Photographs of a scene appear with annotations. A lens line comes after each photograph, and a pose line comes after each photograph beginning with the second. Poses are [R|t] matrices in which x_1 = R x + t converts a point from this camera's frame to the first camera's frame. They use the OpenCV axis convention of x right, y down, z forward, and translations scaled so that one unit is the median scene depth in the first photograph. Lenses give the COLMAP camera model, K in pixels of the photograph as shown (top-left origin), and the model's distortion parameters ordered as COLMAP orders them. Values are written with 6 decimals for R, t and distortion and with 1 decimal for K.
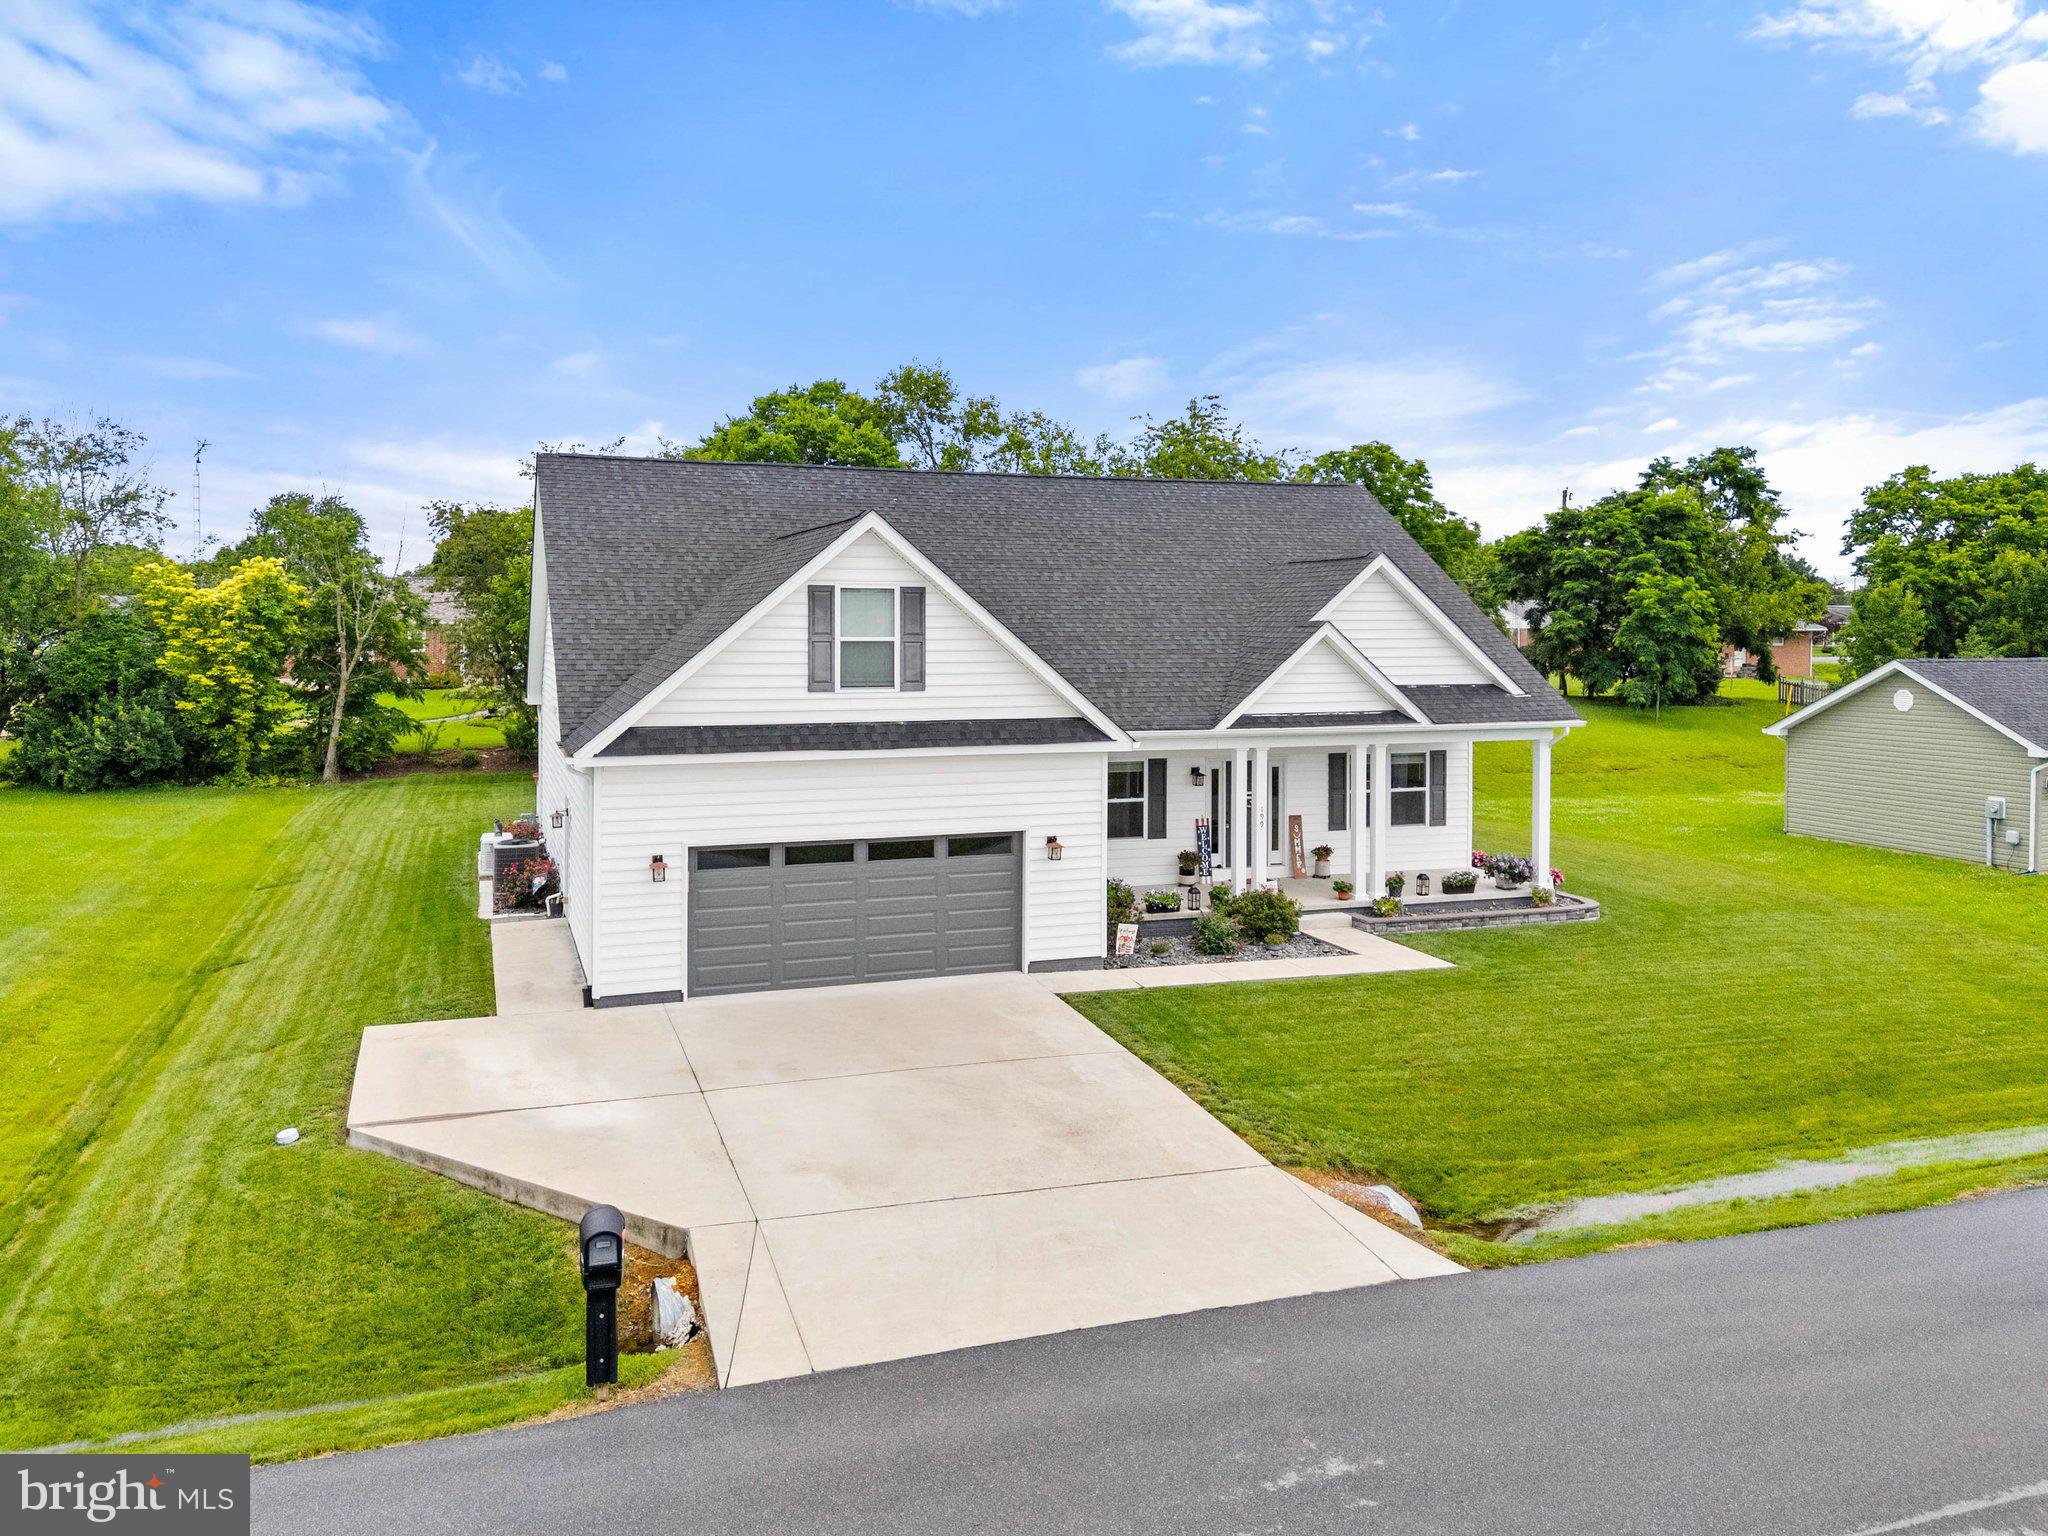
lens RADIAL K [[1559.0, 0, 1034.7], [0, 1559.0, 781.4], [0, 0, 1]] dist [0.058450, -0.055730]
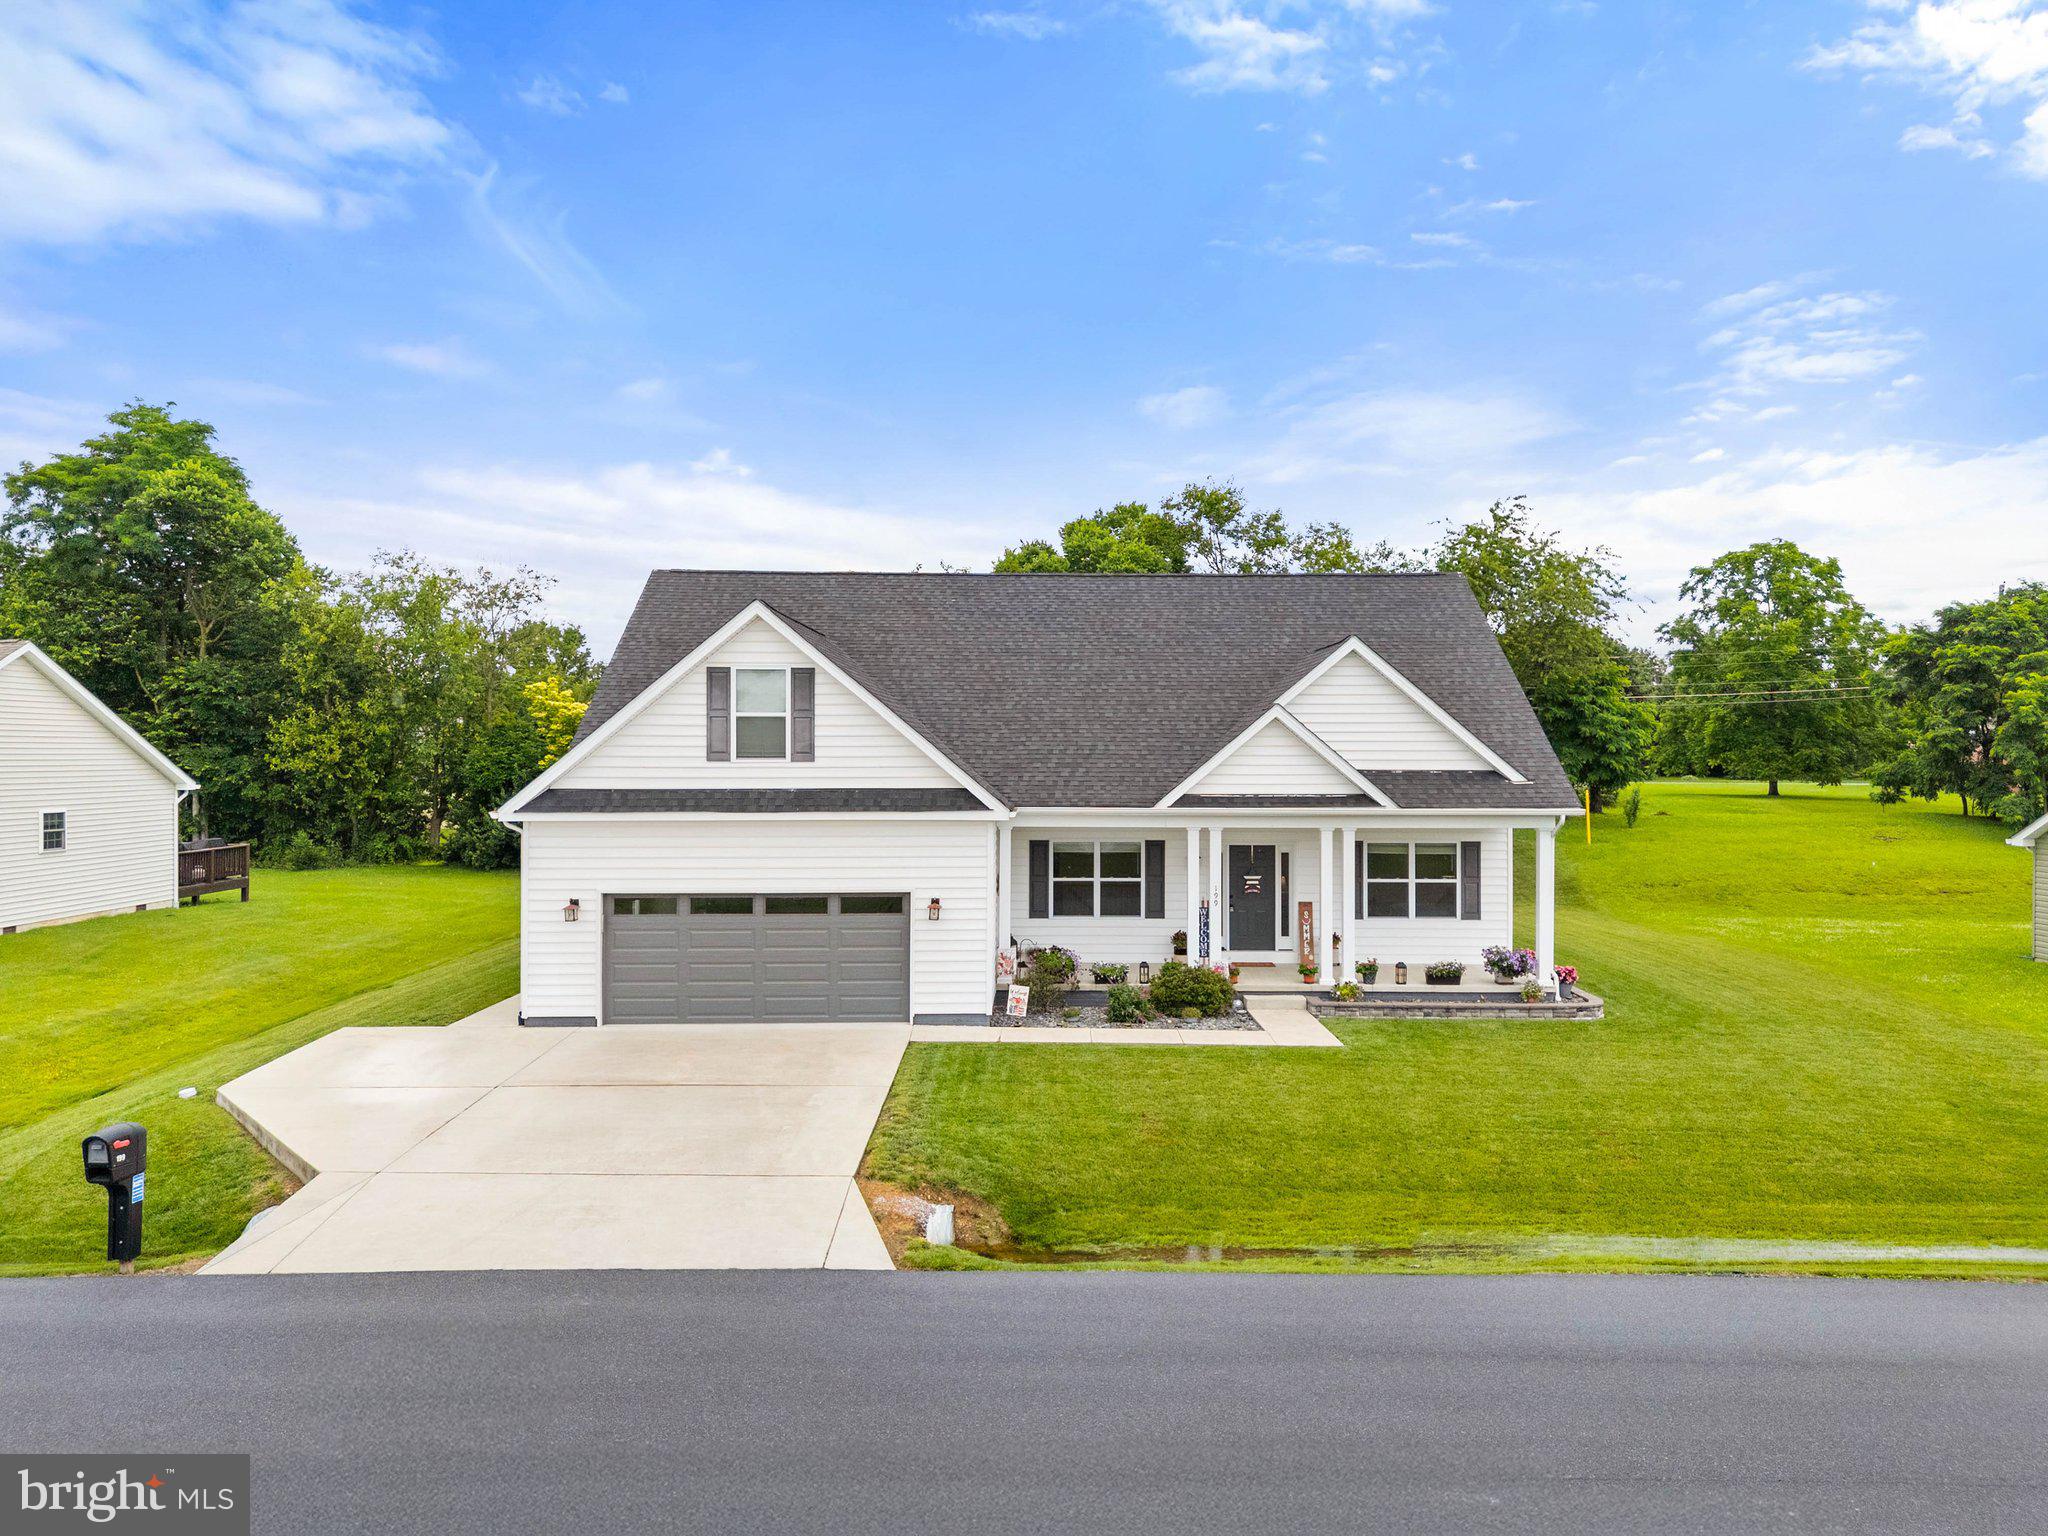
lens RADIAL K [[1559.0, 0, 1080.0], [0, 1559.0, 829.6], [0, 0, 1]] dist [0.058450, -0.055730]
pose [[0.950075, 0.017211, -0.311548, 0.440198], [-0.032833, 0.998449, -0.044968, 0.032866], [0.310290, 0.052952, 0.949166, 0.001577]]
